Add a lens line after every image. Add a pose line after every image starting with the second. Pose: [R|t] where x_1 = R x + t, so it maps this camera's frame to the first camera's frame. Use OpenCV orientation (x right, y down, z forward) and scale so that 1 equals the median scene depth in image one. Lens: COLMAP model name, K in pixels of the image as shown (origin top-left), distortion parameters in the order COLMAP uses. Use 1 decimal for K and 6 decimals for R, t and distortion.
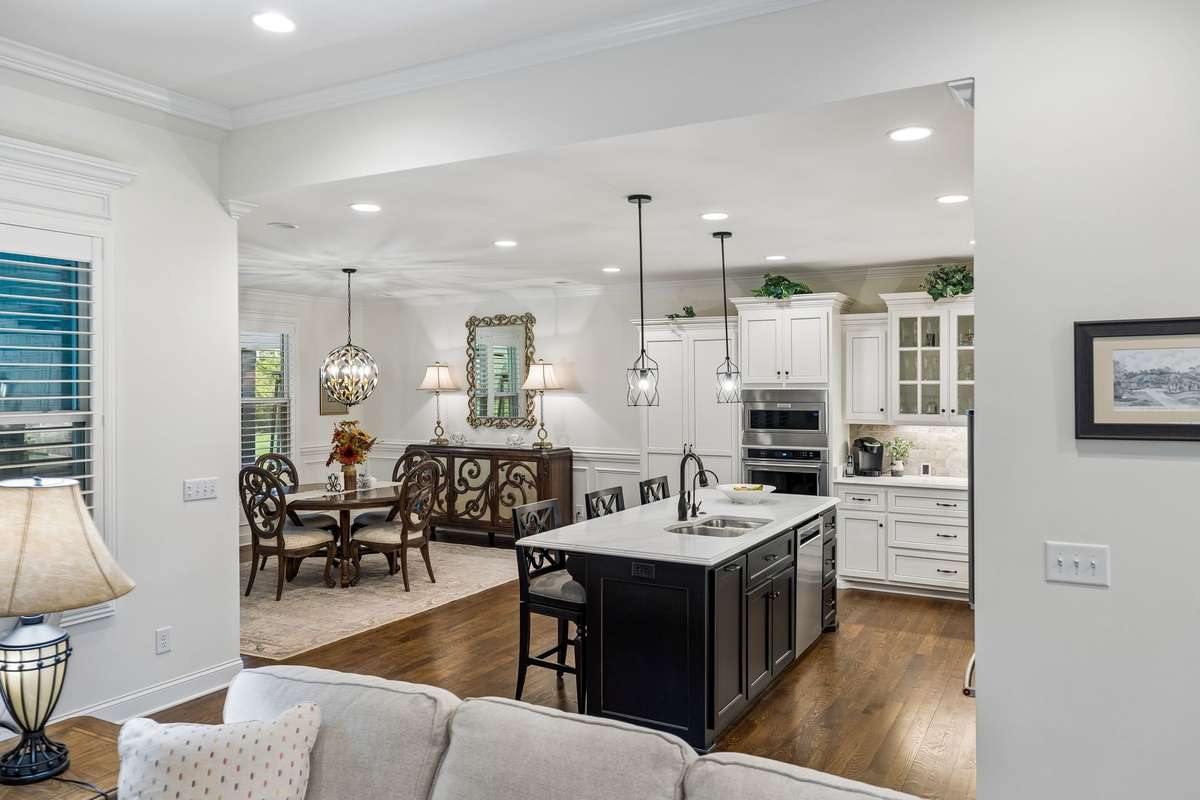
lens RADIAL K [[859.2, 0, 598.7], [0, 859.2, 394.0], [0, 0, 1]] dist [-0.006378, -0.000041]
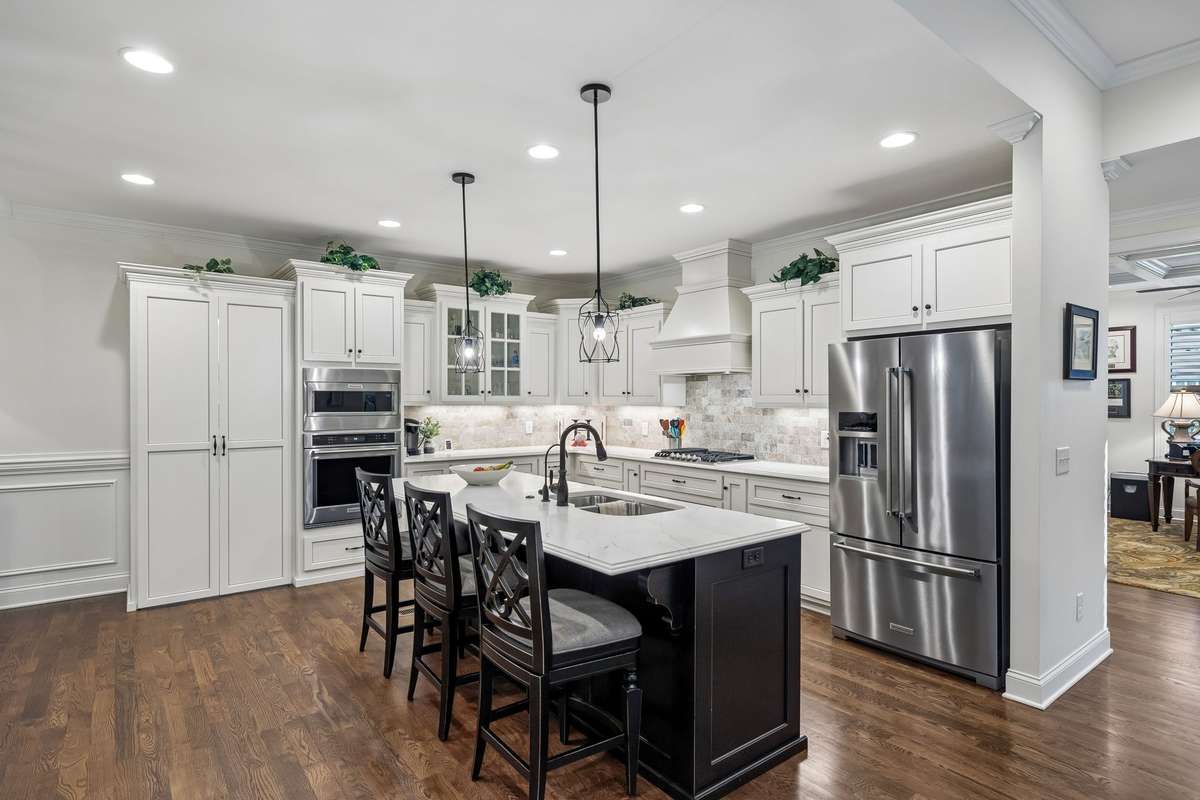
lens RADIAL K [[617.4, 0, 596.9], [0, 617.4, 403.5], [0, 0, 1]] dist [-0.003828, -0.000518]
pose [[0.403275, -0.005155, 0.915064, -0.291647], [0.006755, 0.999974, 0.002656, 0.032476], [-0.915054, 0.005111, 0.403299, 0.494836]]
